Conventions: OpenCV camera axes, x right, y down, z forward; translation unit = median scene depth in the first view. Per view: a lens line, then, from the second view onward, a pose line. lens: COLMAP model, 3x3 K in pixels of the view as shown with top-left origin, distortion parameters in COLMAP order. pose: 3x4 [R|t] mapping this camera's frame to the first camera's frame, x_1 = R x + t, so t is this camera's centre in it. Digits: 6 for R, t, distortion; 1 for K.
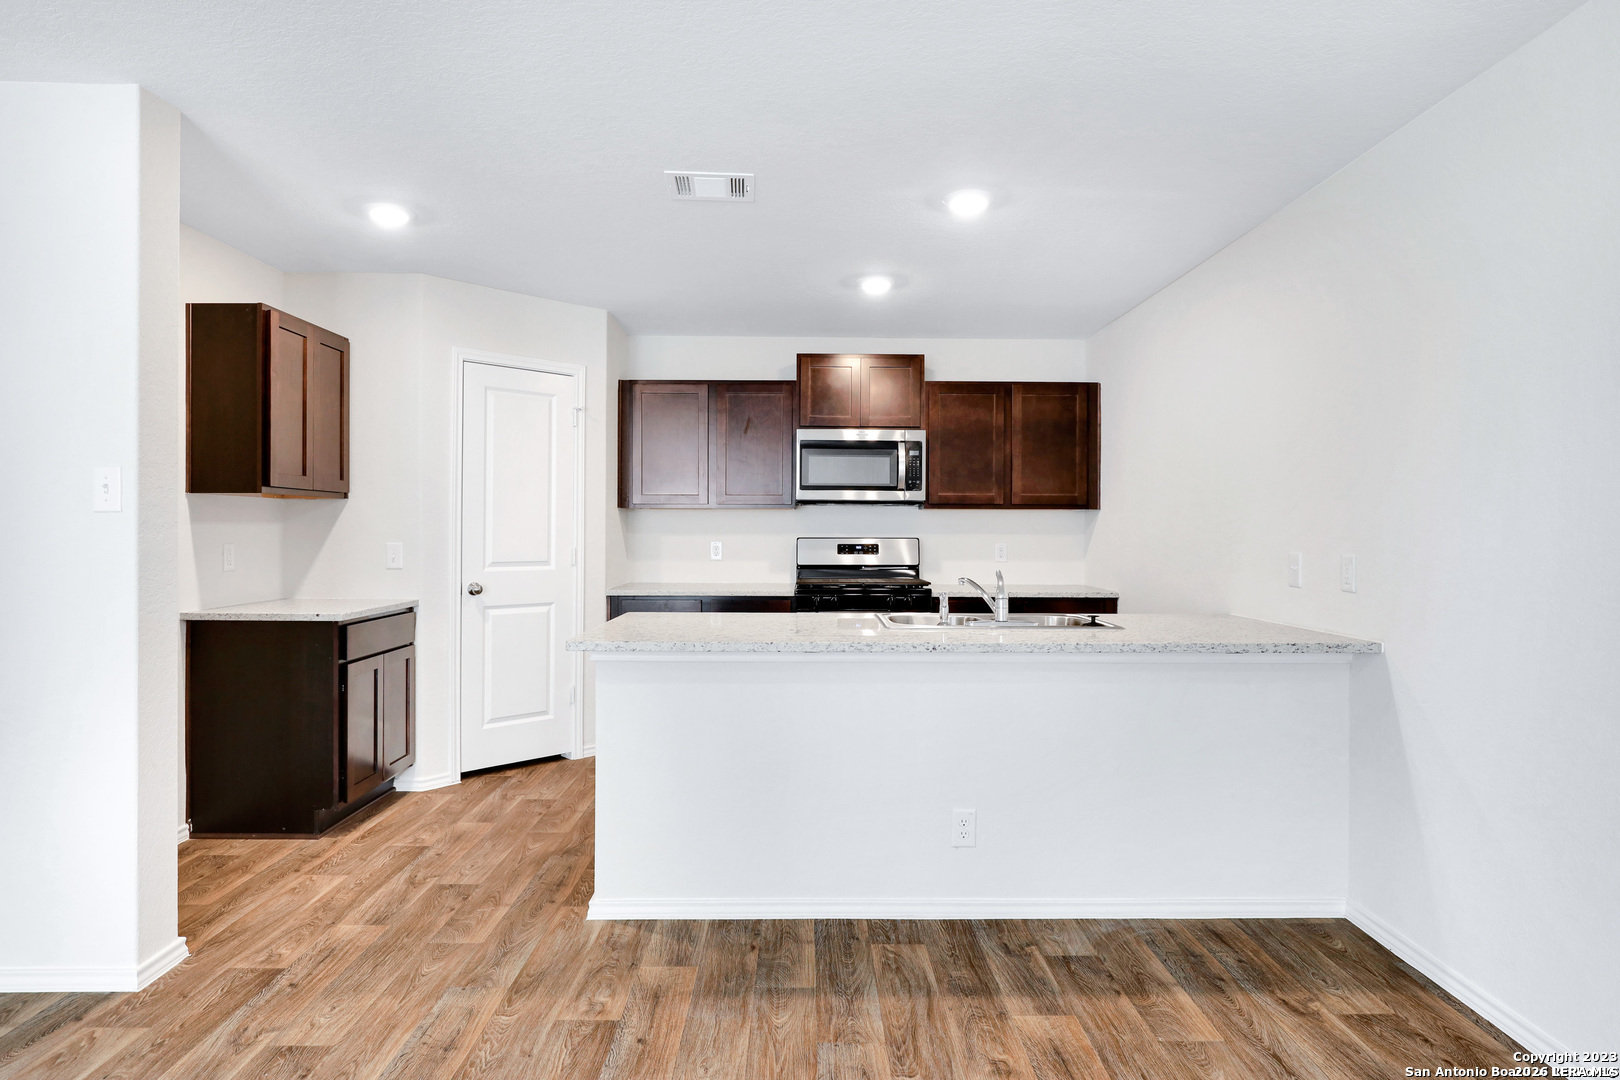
lens RADIAL K [[907.0, 0, 814.1], [0, 907.0, 523.1], [0, 0, 1]] dist [-0.006183, -0.001036]
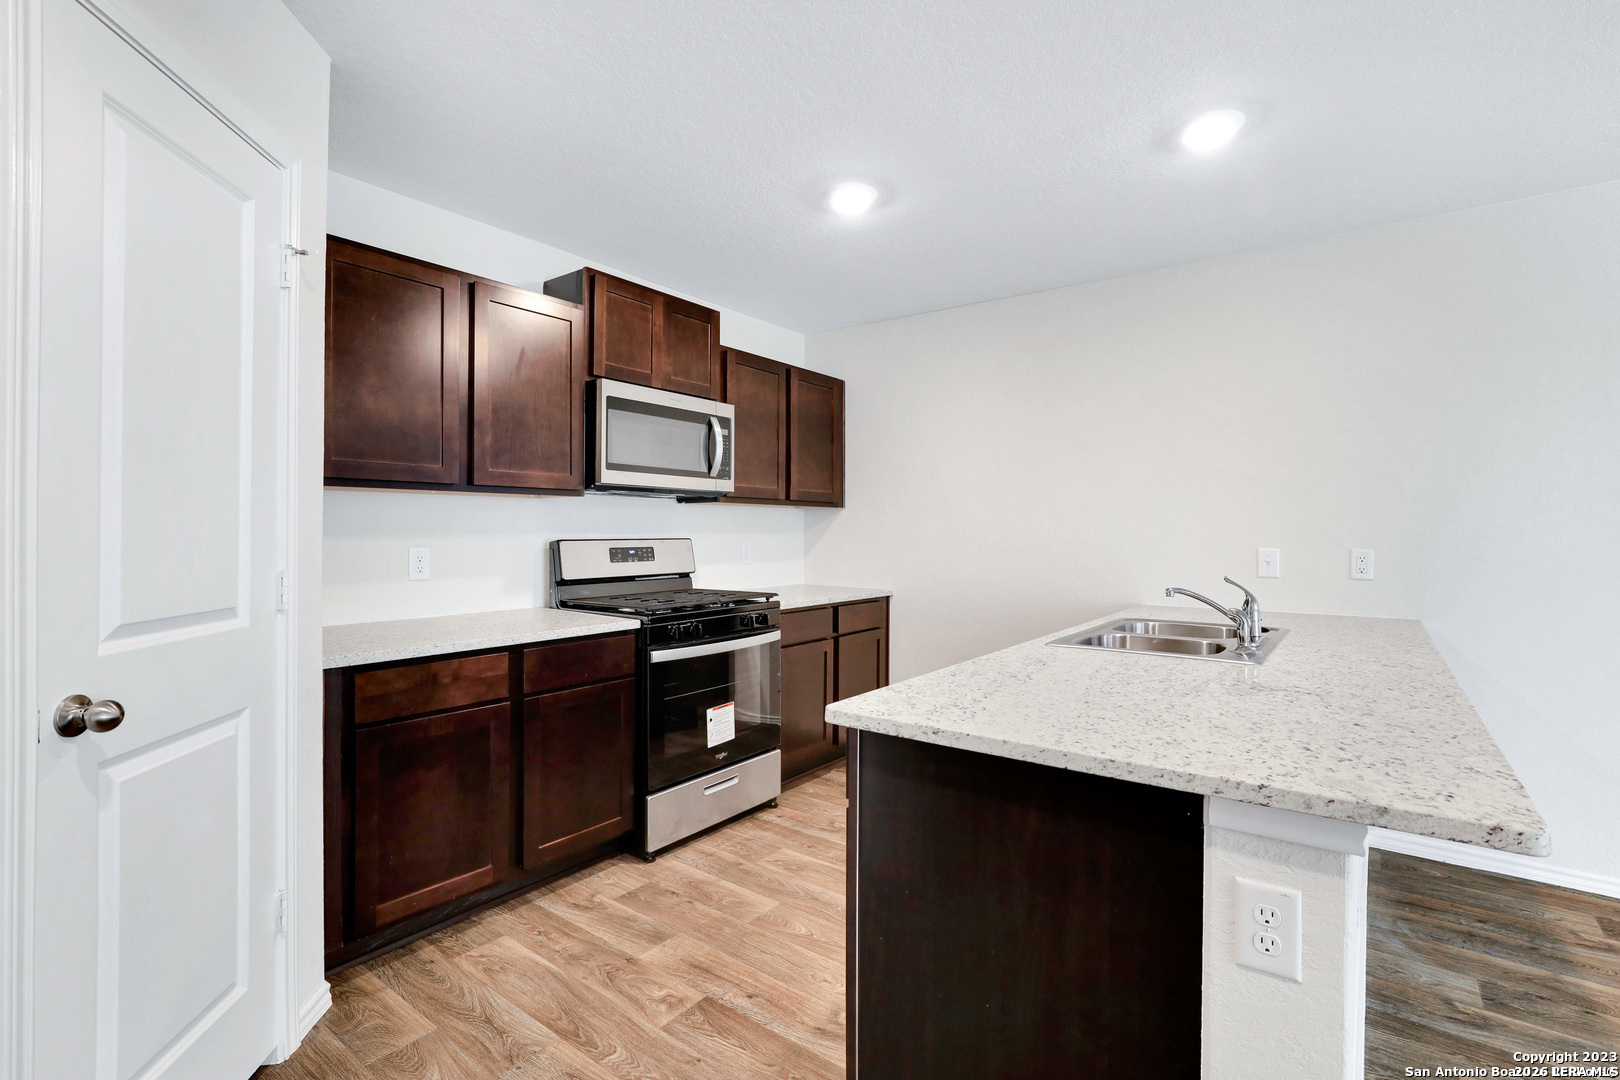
lens RADIAL K [[737.9, 0, 818.1], [0, 737.9, 526.4], [0, 0, 1]] dist [-0.022509, 0.008318]
pose [[0.609231, 0.001951, 0.792990, -0.353094], [-0.007288, 0.999969, 0.003139, 0.002952], [-0.792959, -0.007692, 0.609226, 0.539280]]
